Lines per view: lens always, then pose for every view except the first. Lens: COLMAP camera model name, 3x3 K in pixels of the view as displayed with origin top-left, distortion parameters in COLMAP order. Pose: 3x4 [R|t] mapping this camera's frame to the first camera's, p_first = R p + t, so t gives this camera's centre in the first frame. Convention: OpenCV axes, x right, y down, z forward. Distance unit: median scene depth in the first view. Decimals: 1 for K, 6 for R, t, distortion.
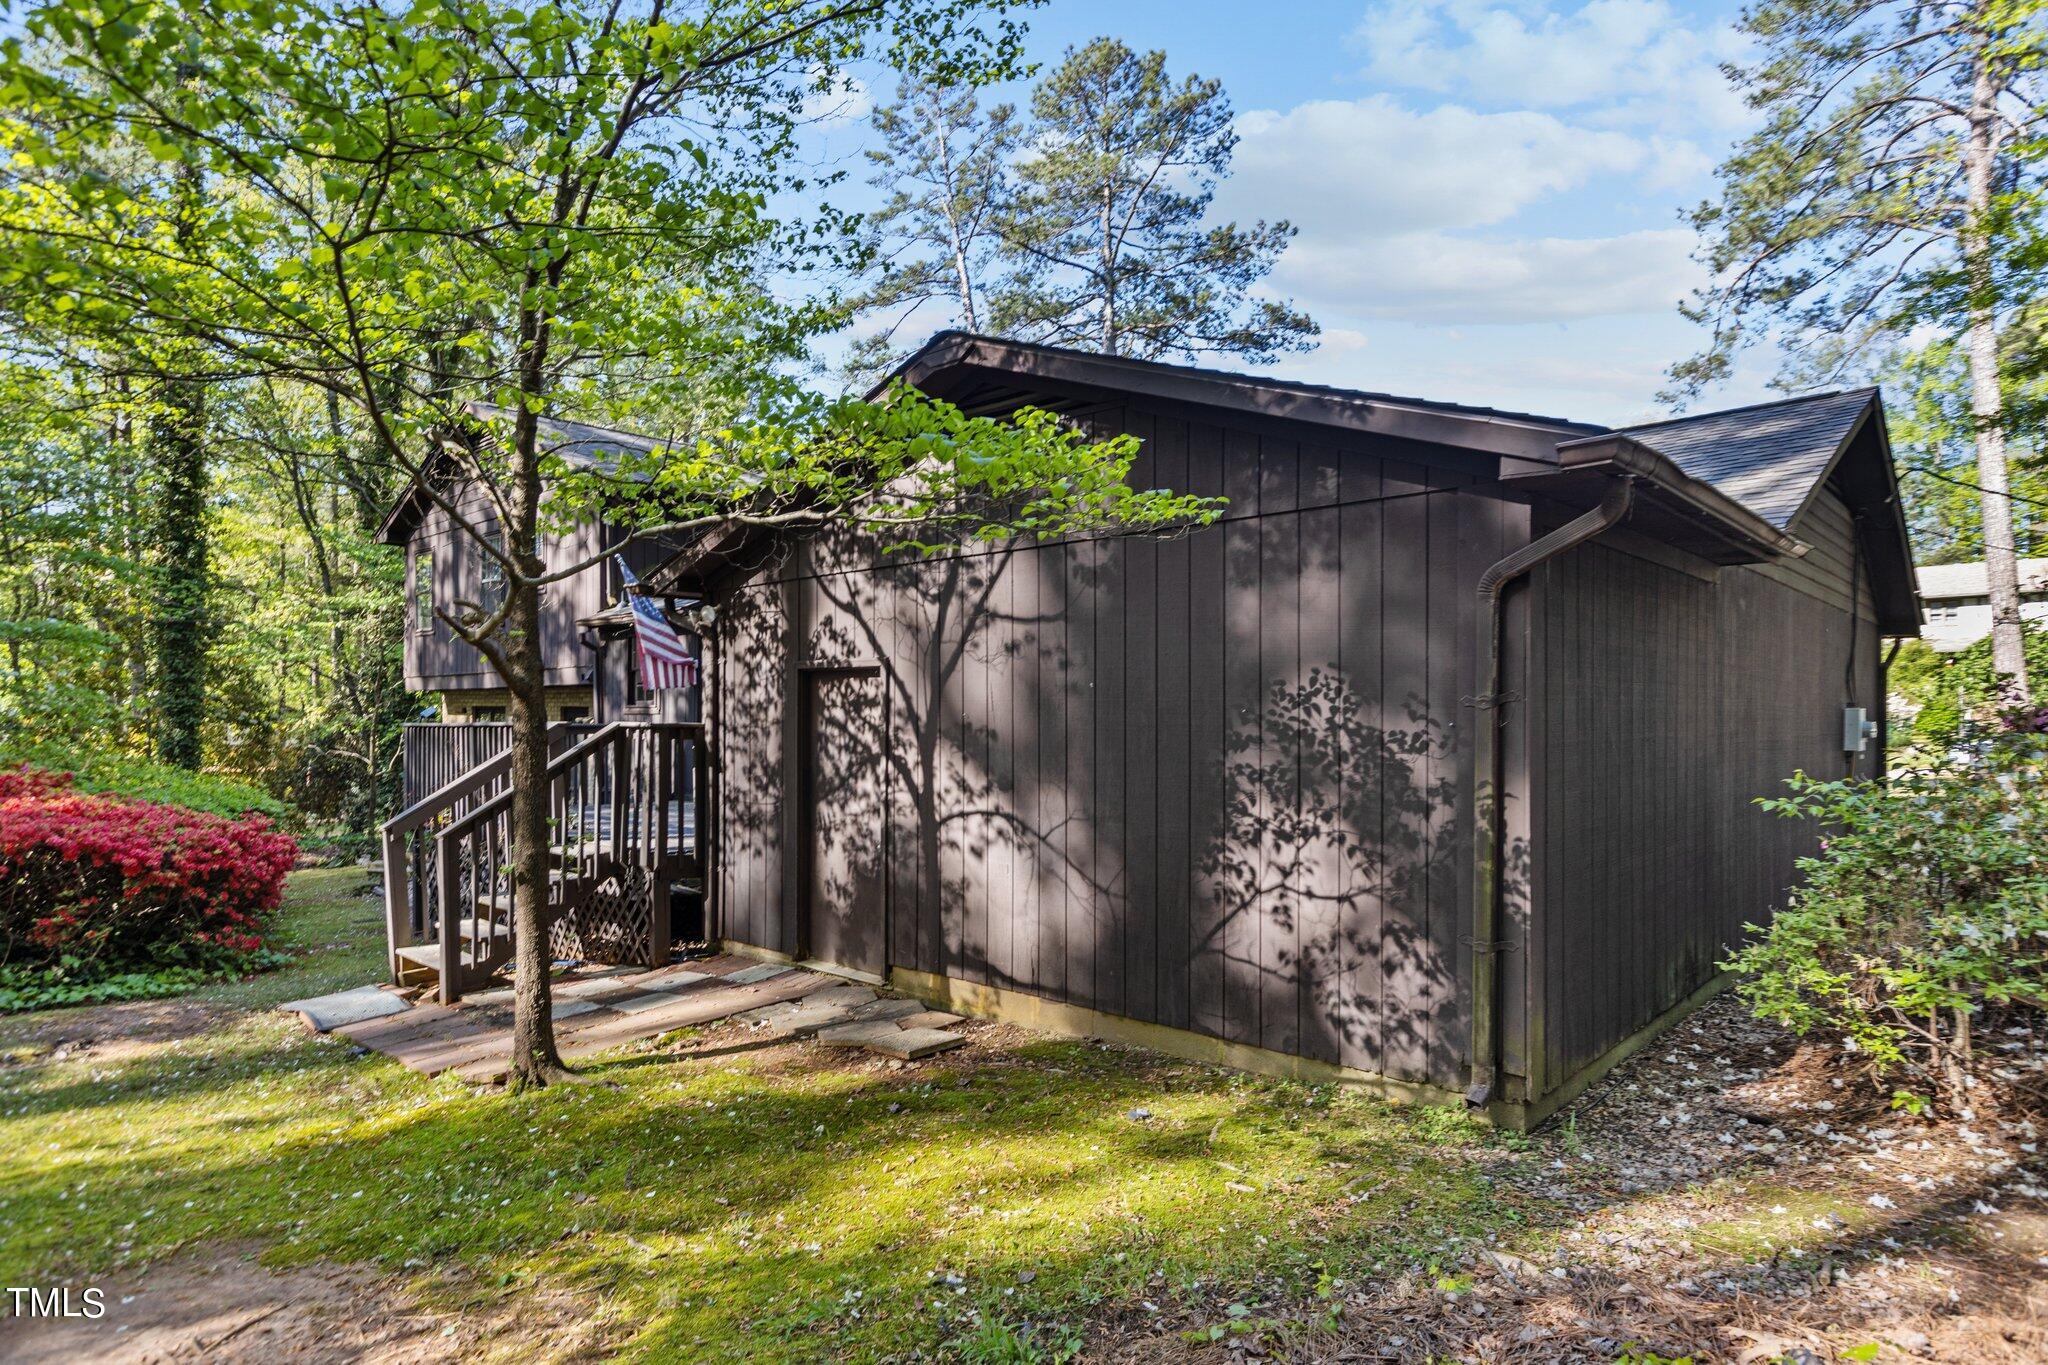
lens RADIAL K [[1215.3, 0, 1024.0], [0, 1215.3, 682.5], [0, 0, 1]] dist [0.038158, 0.000263]
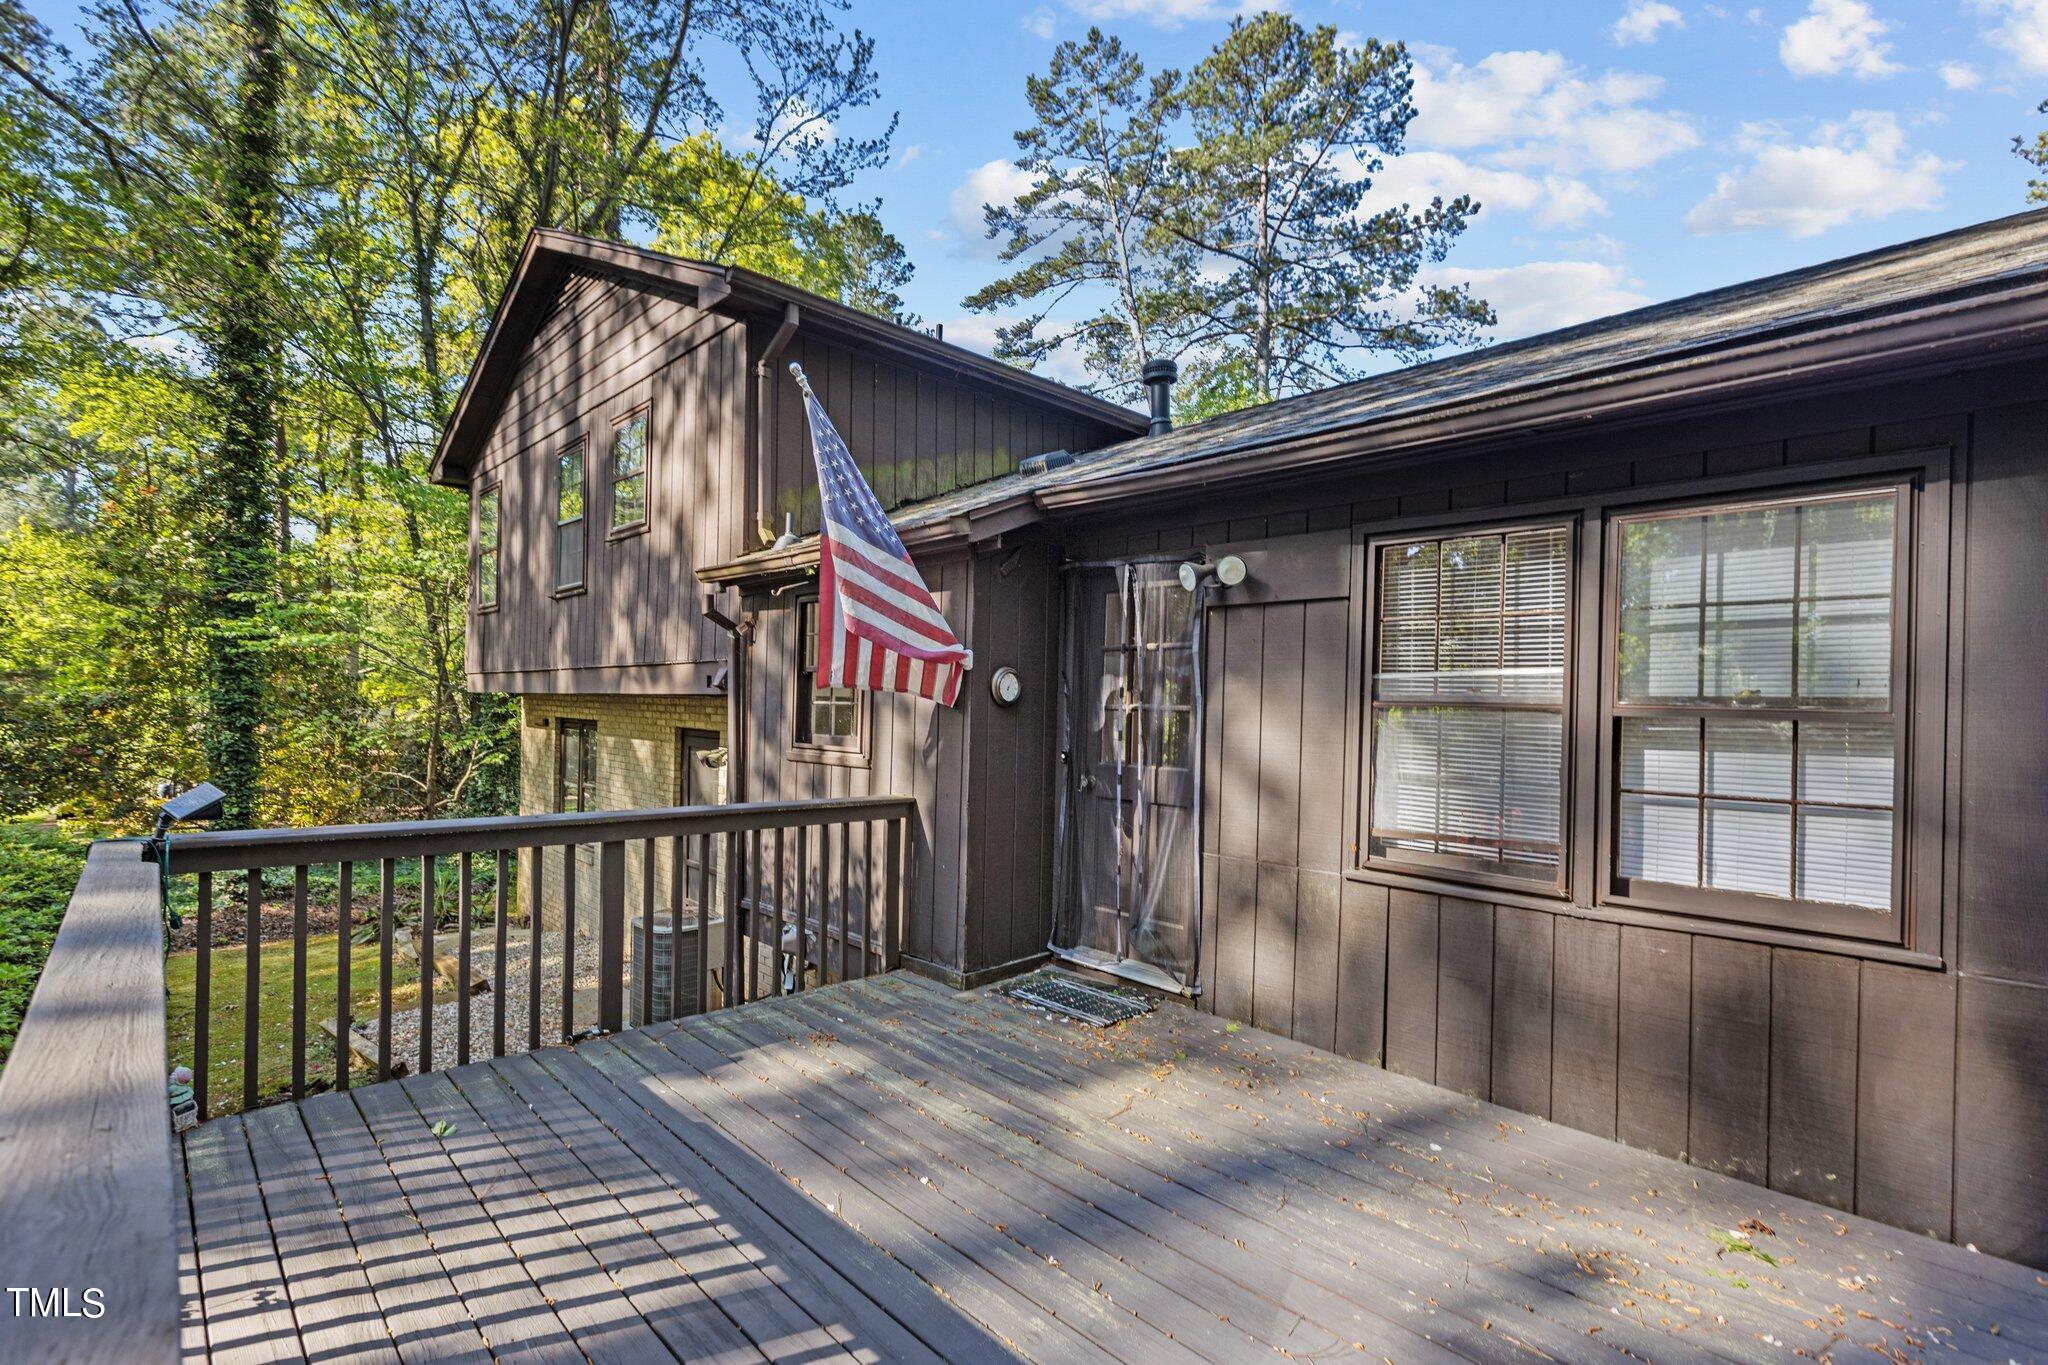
lens RADIAL K [[925.2, 0, 1024.4], [0, 925.2, 679.0], [0, 0, 1]] dist [0.003842, 0.000174]
pose [[0.999418, 0.015352, -0.030447, -0.171195], [-0.015320, 0.999882, 0.001281, -0.006282], [0.030463, -0.000814, 0.999536, 0.486291]]
